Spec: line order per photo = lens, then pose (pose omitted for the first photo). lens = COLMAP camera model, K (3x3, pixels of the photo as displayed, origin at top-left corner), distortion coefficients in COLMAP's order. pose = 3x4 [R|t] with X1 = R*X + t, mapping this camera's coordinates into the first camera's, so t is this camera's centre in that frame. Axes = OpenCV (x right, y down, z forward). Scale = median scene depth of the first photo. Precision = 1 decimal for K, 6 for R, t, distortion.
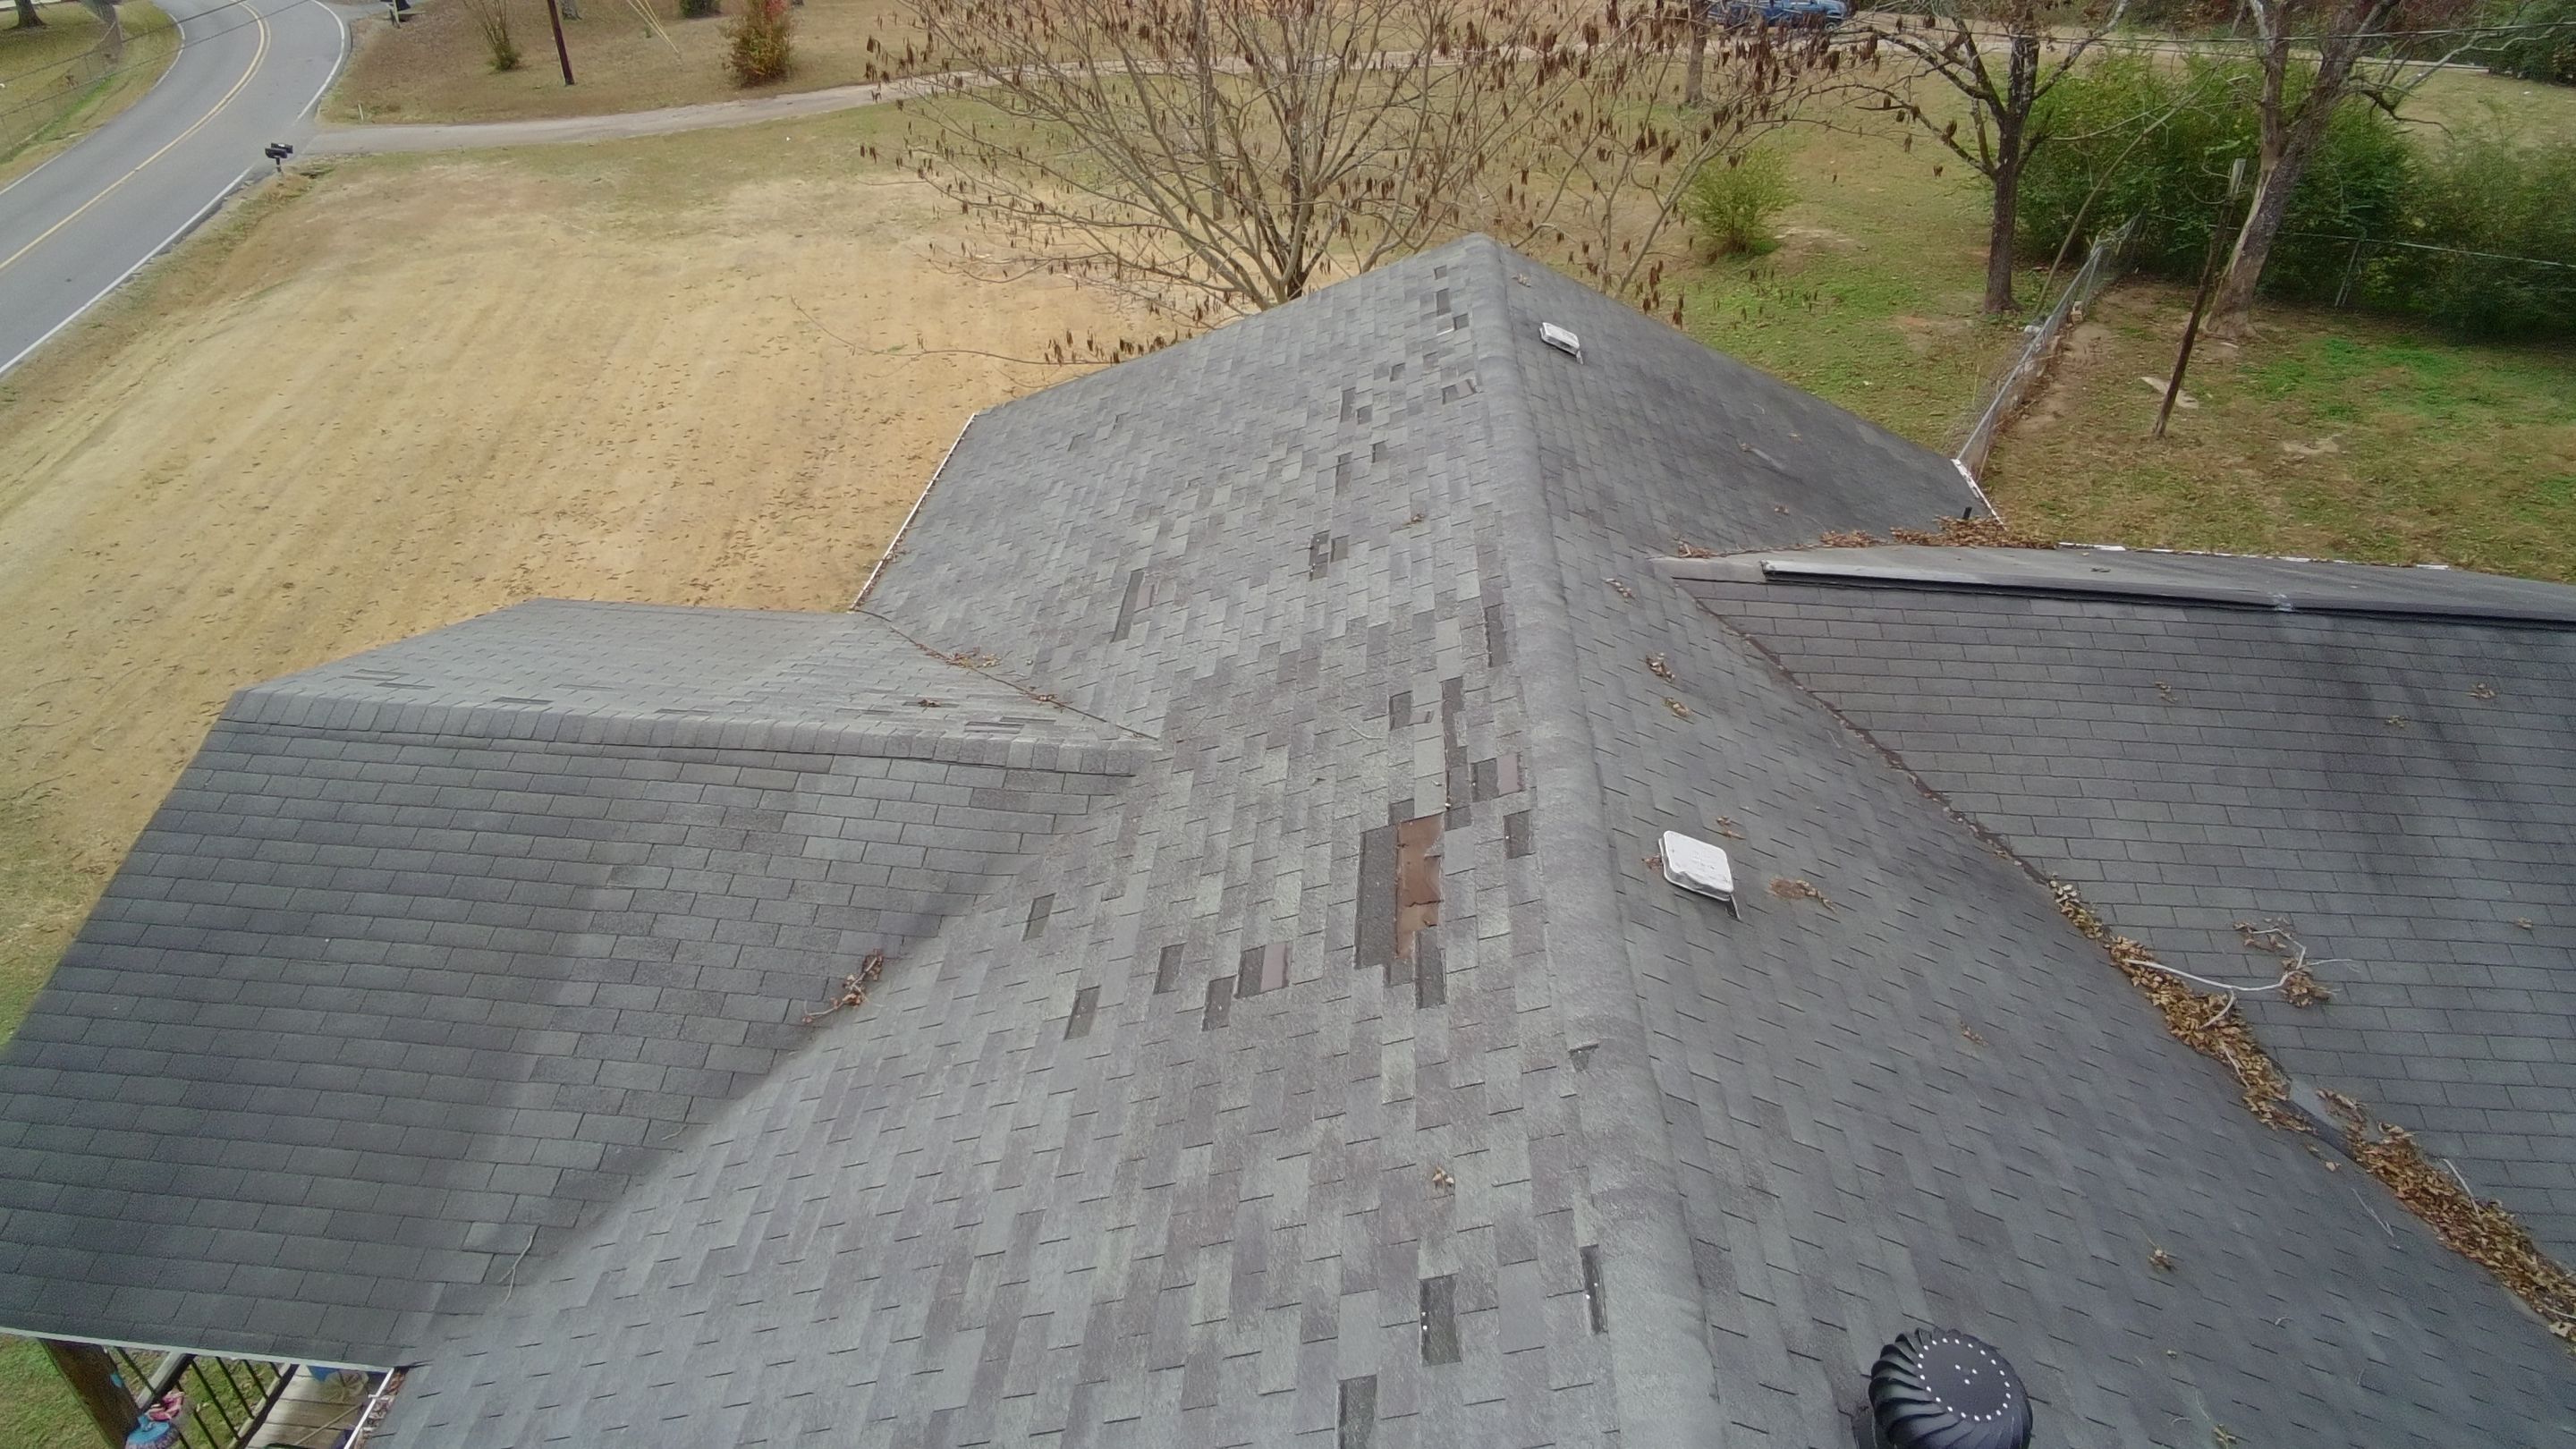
lens RADIAL K [[1572.9, 0, 1293.4], [0, 1572.9, 714.2], [0, 0, 1]] dist [-0.058662, 0.036156]
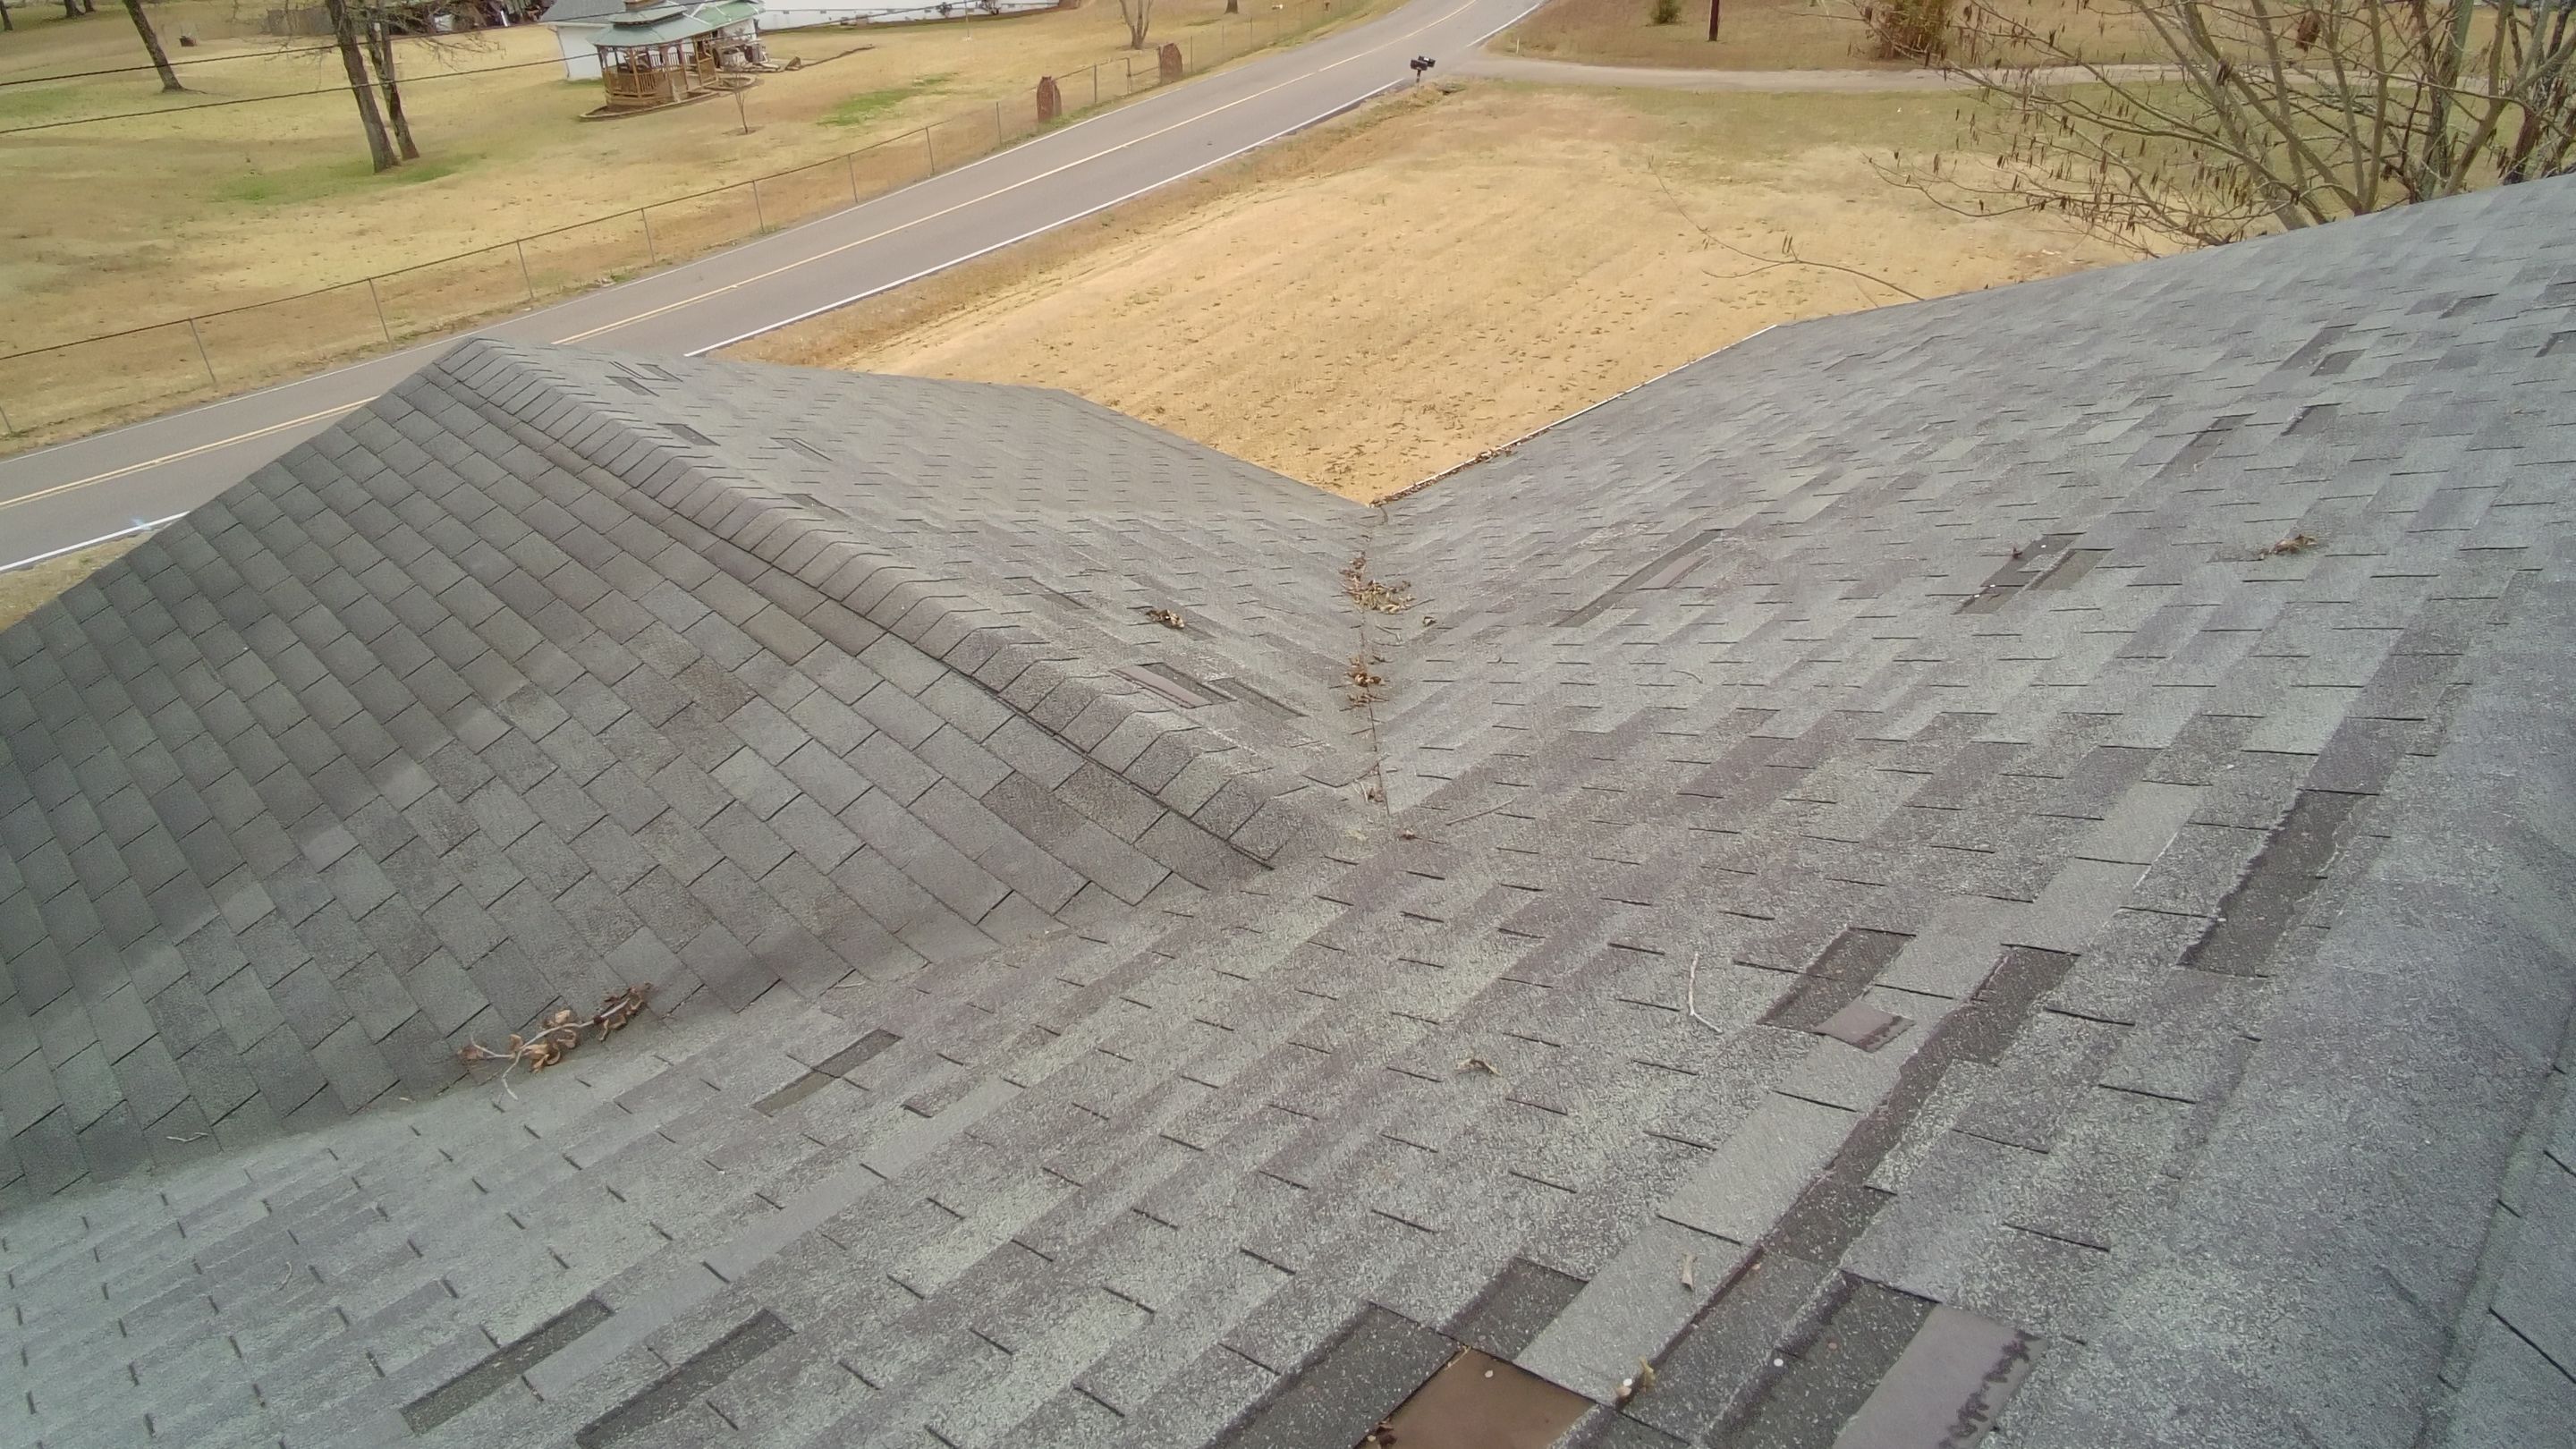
lens RADIAL K [[1572.9, 0, 1298.1], [0, 1572.9, 699.1], [0, 0, 1]] dist [-0.058662, 0.036156]
pose [[0.759110, 0.312436, -0.571083, 0.096599], [-0.328398, 0.941276, 0.078445, -0.029147], [0.562056, 0.127995, 0.817135, 0.434000]]
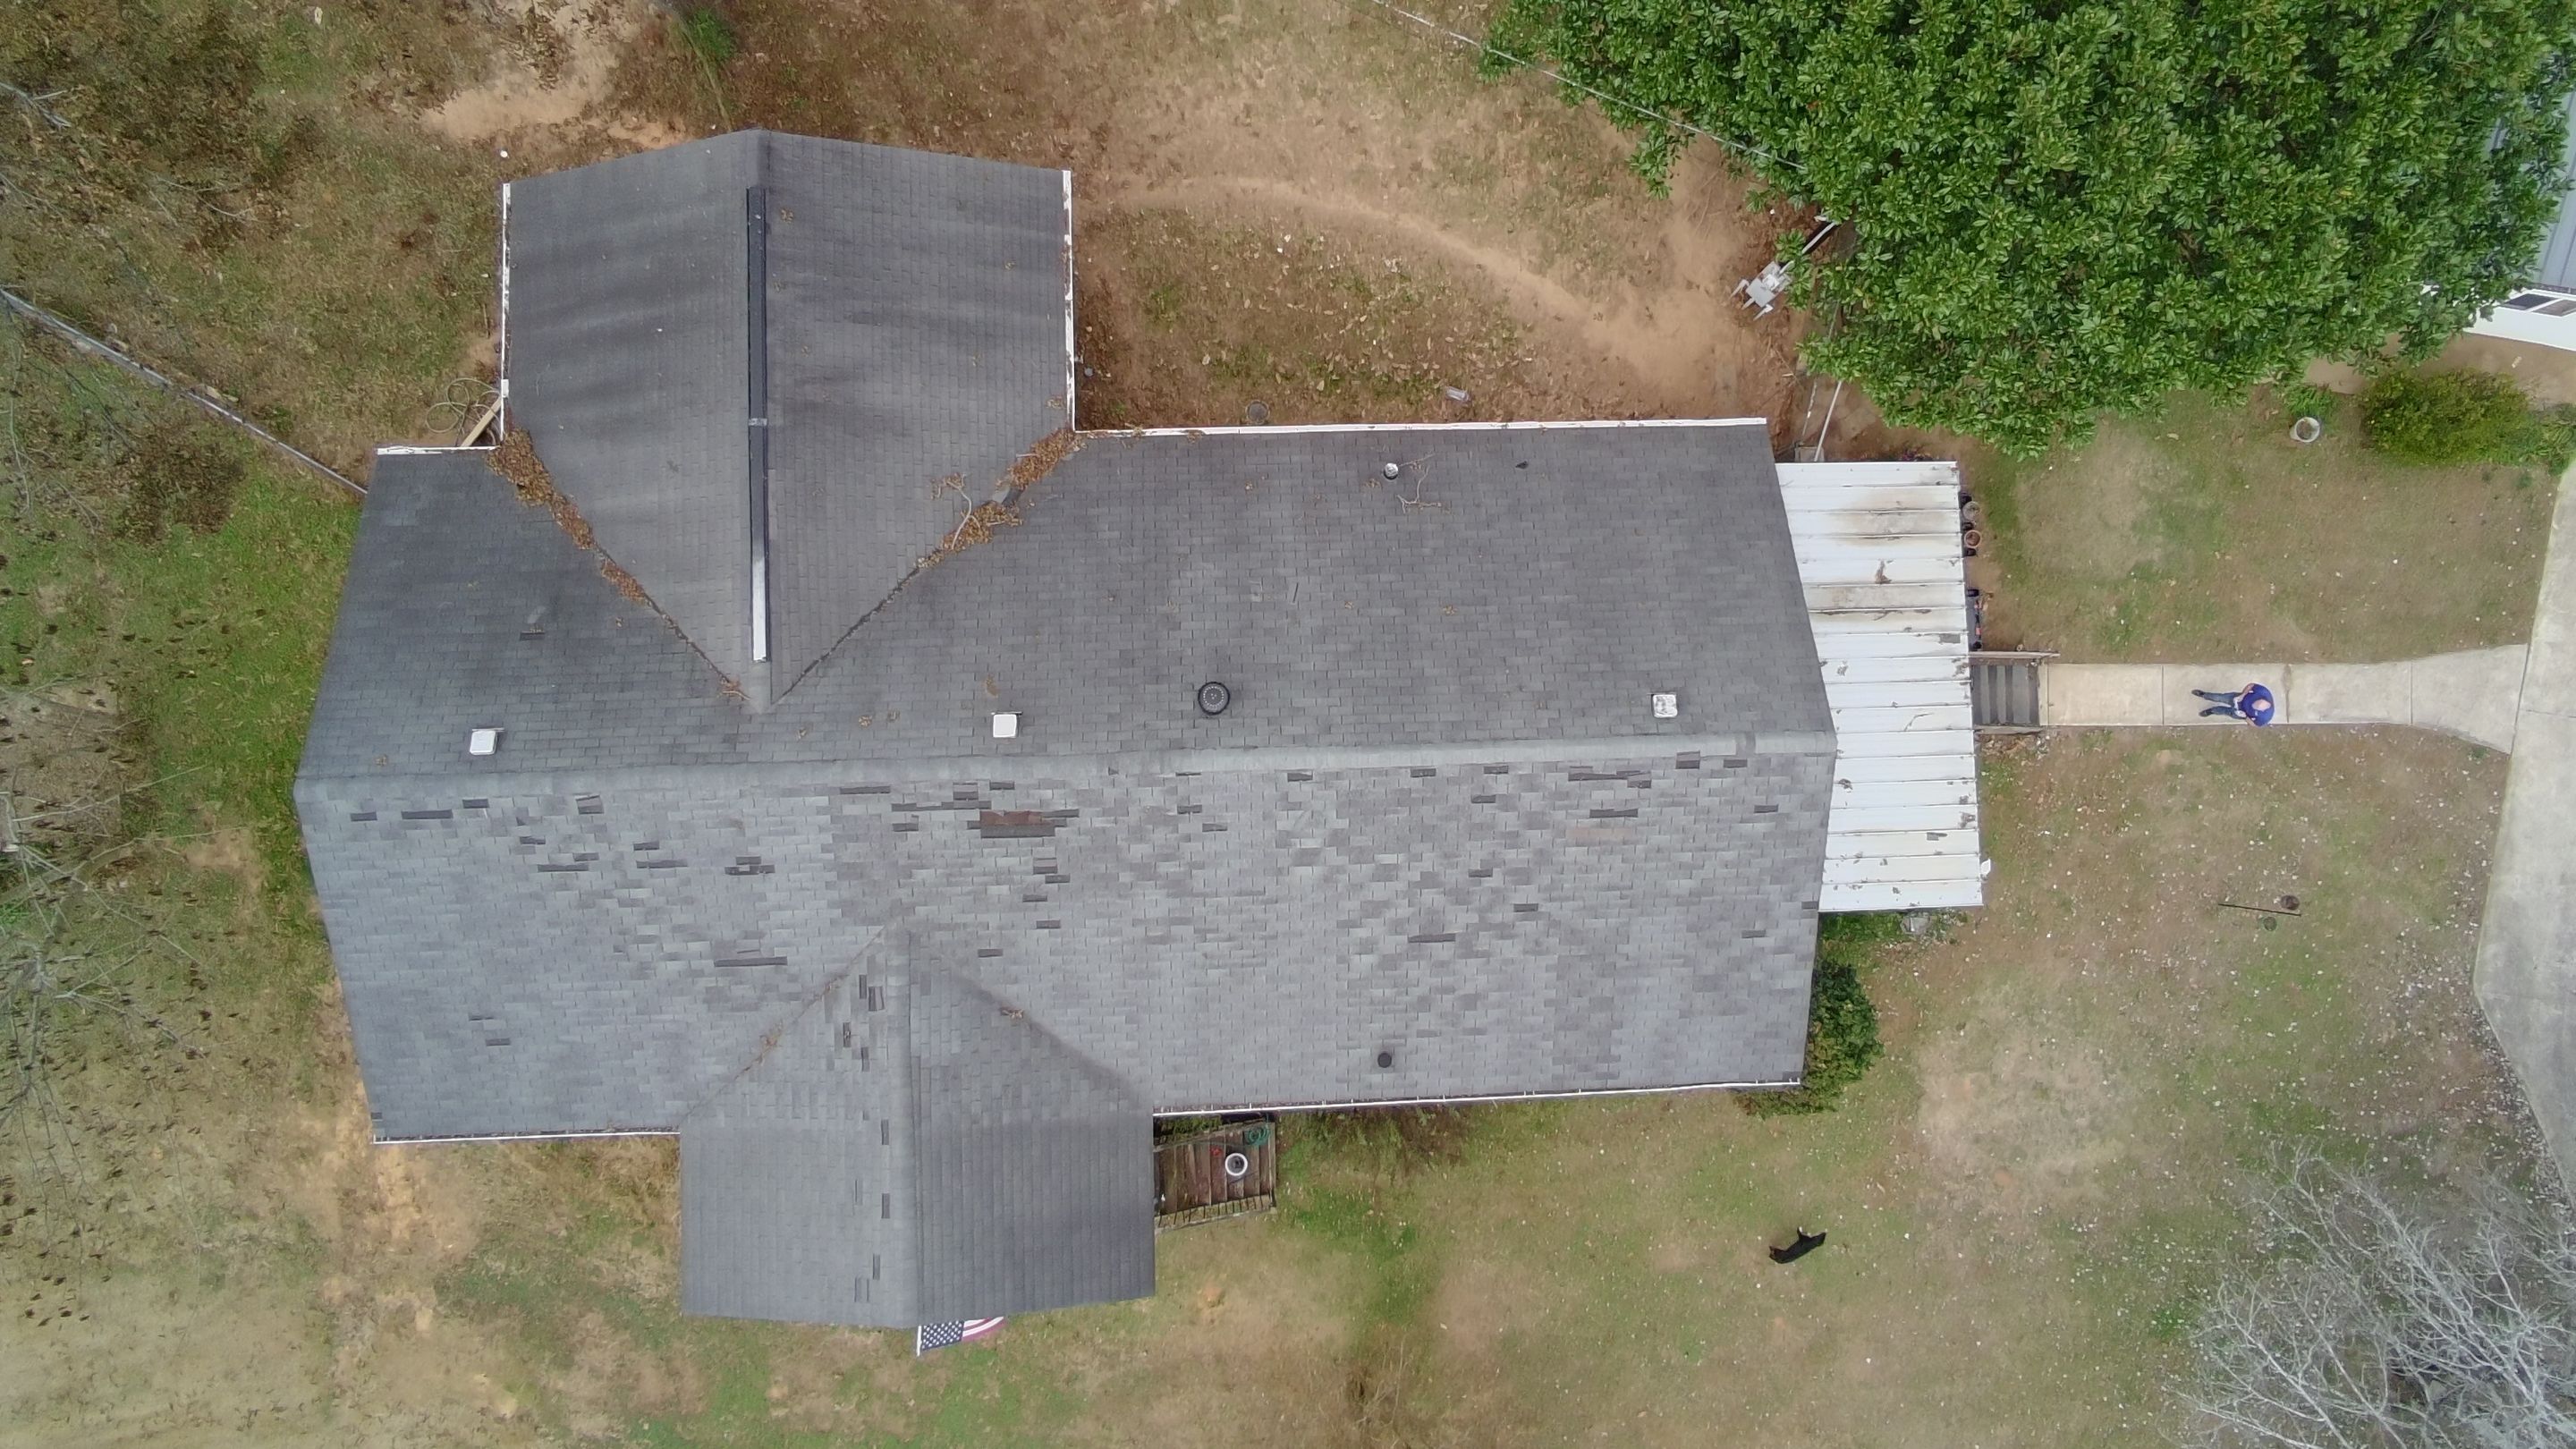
lens RADIAL K [[1572.9, 0, 1299.7], [0, 1572.9, 730.4], [0, 0, 1]] dist [-0.058662, 0.036156]
pose [[-0.087279, -0.995962, 0.021035, 0.074700], [0.482410, -0.023782, 0.875622, -1.237443], [-0.871586, 0.086571, 0.482538, -0.512012]]
